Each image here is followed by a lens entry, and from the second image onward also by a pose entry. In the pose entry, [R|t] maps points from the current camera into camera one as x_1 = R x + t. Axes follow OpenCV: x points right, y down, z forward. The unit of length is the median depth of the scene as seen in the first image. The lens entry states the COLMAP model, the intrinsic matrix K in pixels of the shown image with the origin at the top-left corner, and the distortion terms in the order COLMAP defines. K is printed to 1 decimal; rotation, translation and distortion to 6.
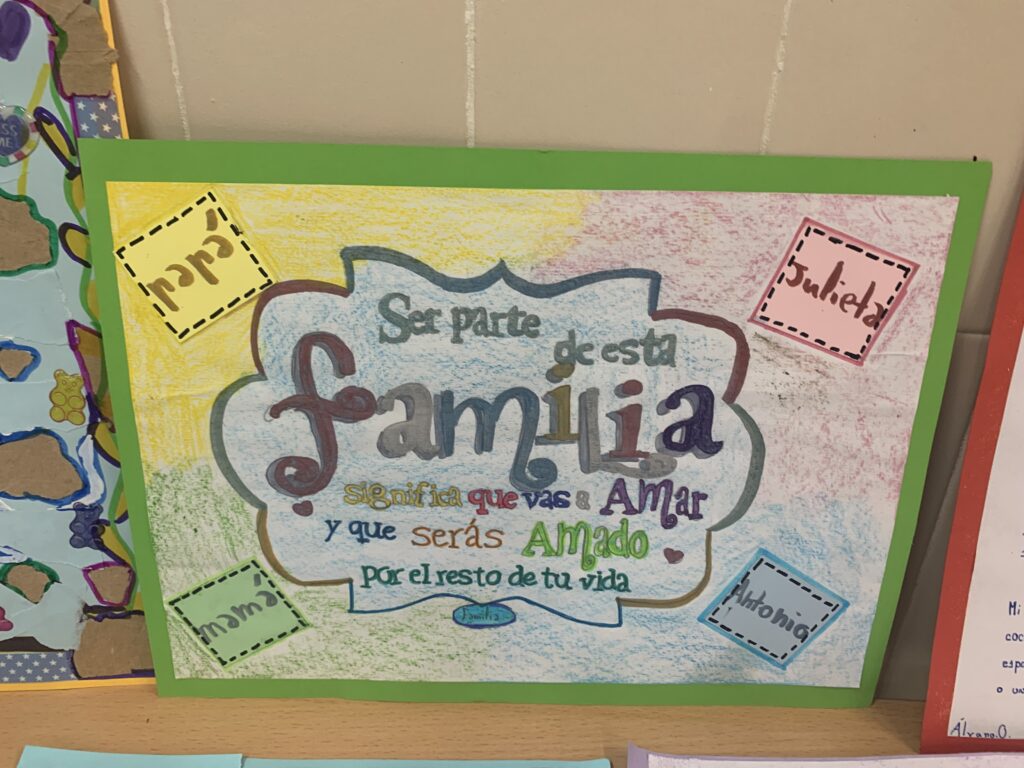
lens RADIAL K [[784.8, 0, 512.0], [0, 784.8, 384.0], [0, 0, 1]] dist [0.016910, -0.013010]
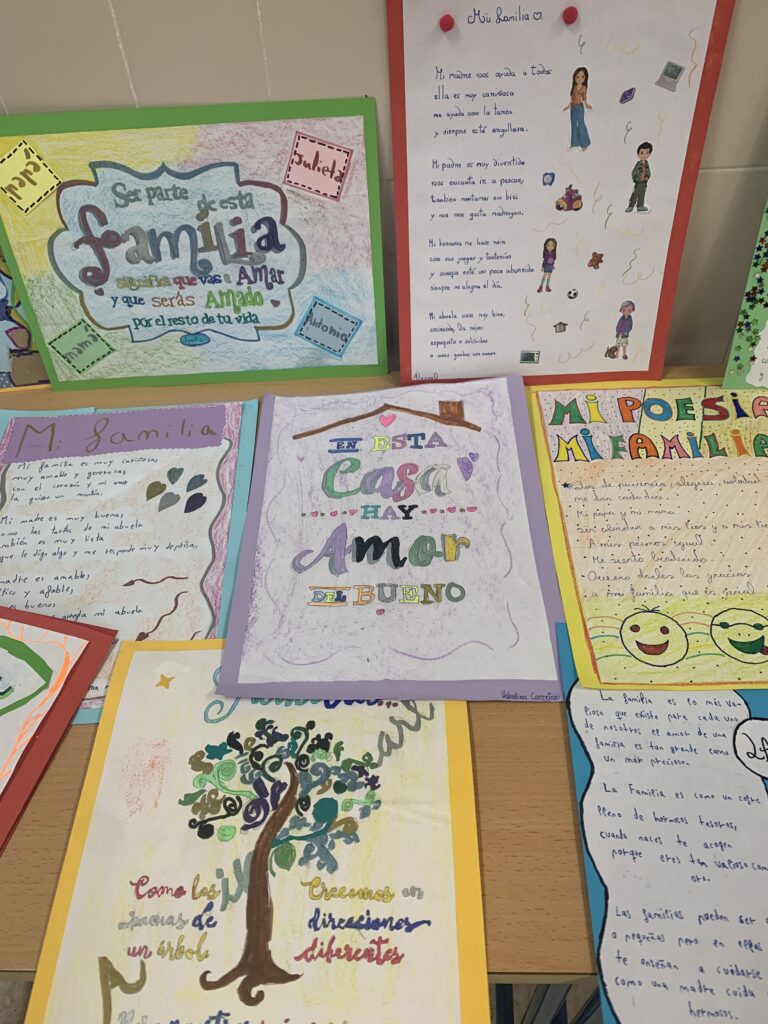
lens RADIAL K [[784.8, 0, 368.4], [0, 784.8, 524.1], [0, 0, 1]] dist [0.016910, -0.013010]
pose [[0.997202, -0.068044, -0.030960, 0.501830], [0.074637, 0.929549, 0.361065, 0.024618], [0.004211, -0.362366, 0.932026, -1.261385]]
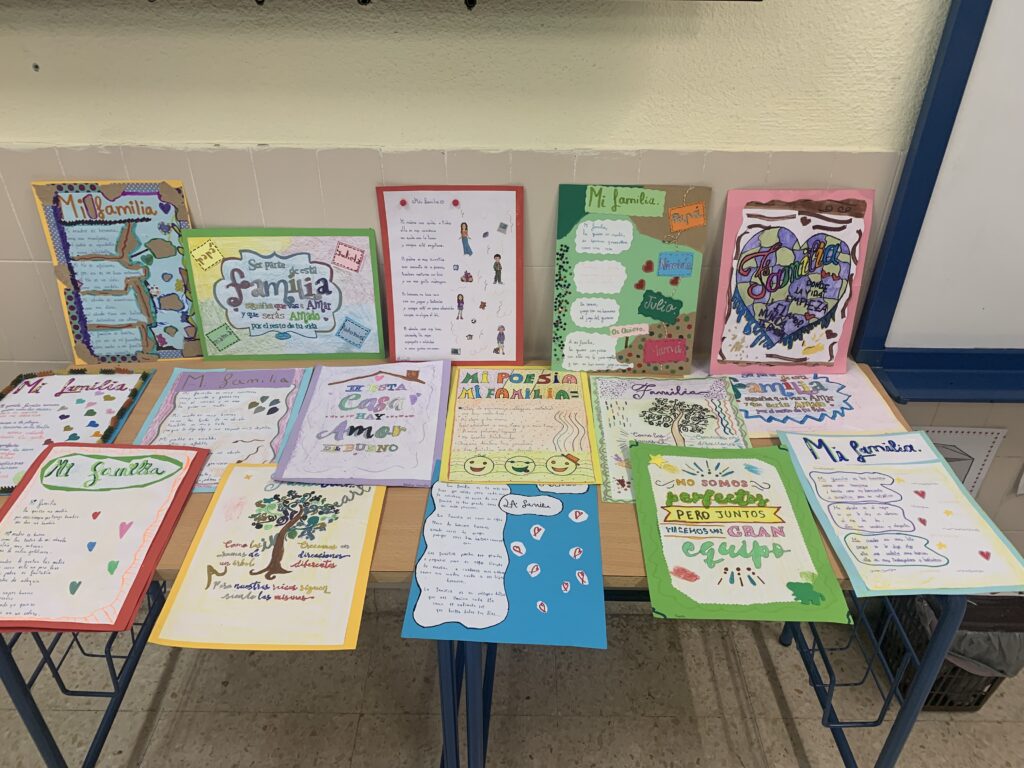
lens RADIAL K [[784.8, 0, 512.0], [0, 784.8, 384.0], [0, 0, 1]] dist [0.016910, -0.013010]
pose [[0.999062, -0.034227, 0.026544, 1.120012], [0.030985, 0.992978, 0.114171, 0.117587], [-0.030265, -0.113242, 0.993106, -3.380750]]
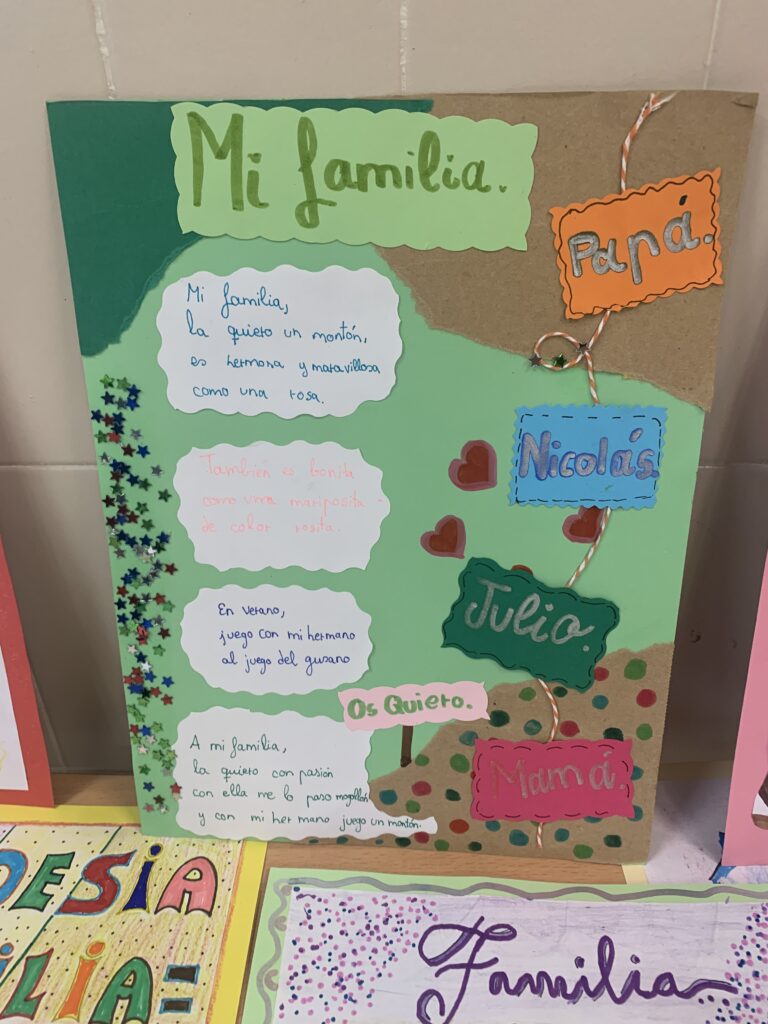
lens RADIAL K [[779.9, 0, 403.9], [0, 779.9, 521.3], [0, 0, 1]] dist [0.014326, -0.032787]
pose [[0.999221, -0.036840, -0.014154, 1.896091], [0.037857, 0.996077, 0.079982, -0.015666], [0.011152, -0.080456, 0.996696, -0.198463]]
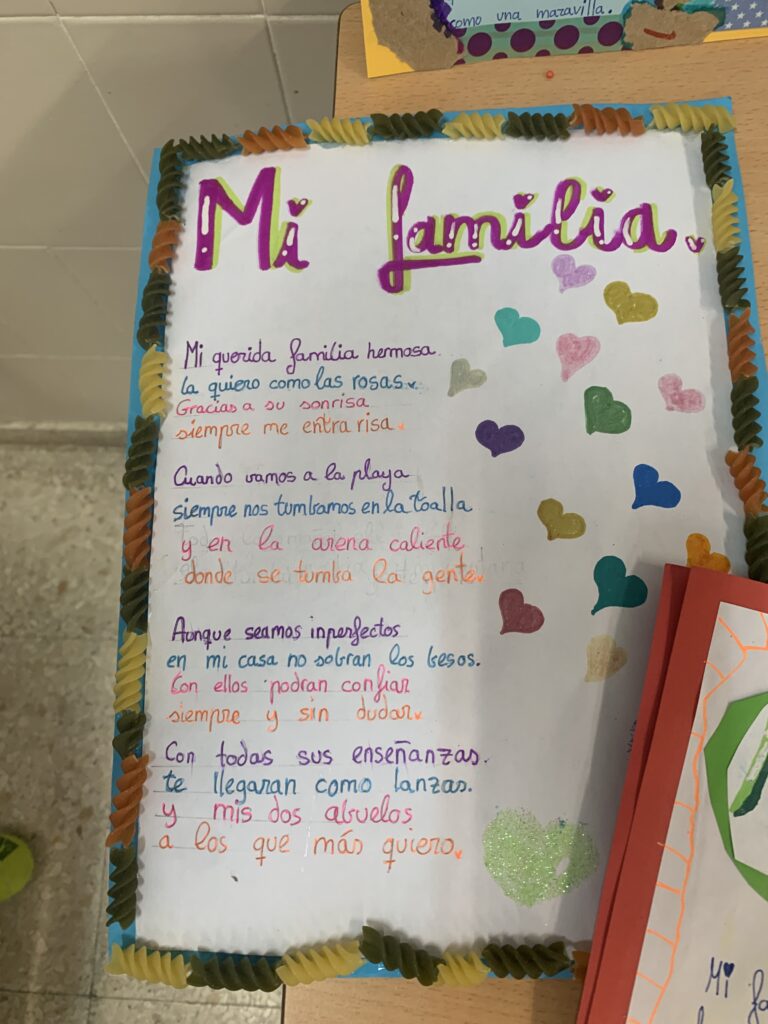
lens RADIAL K [[784.8, 0, 368.4], [0, 784.8, 524.1], [0, 0, 1]] dist [0.016910, -0.013010]
pose [[0.996542, -0.019914, -0.080668, -1.126484], [0.074322, 0.647717, 0.758248, 0.030118], [0.037151, -0.761621, 0.646957, -0.042732]]
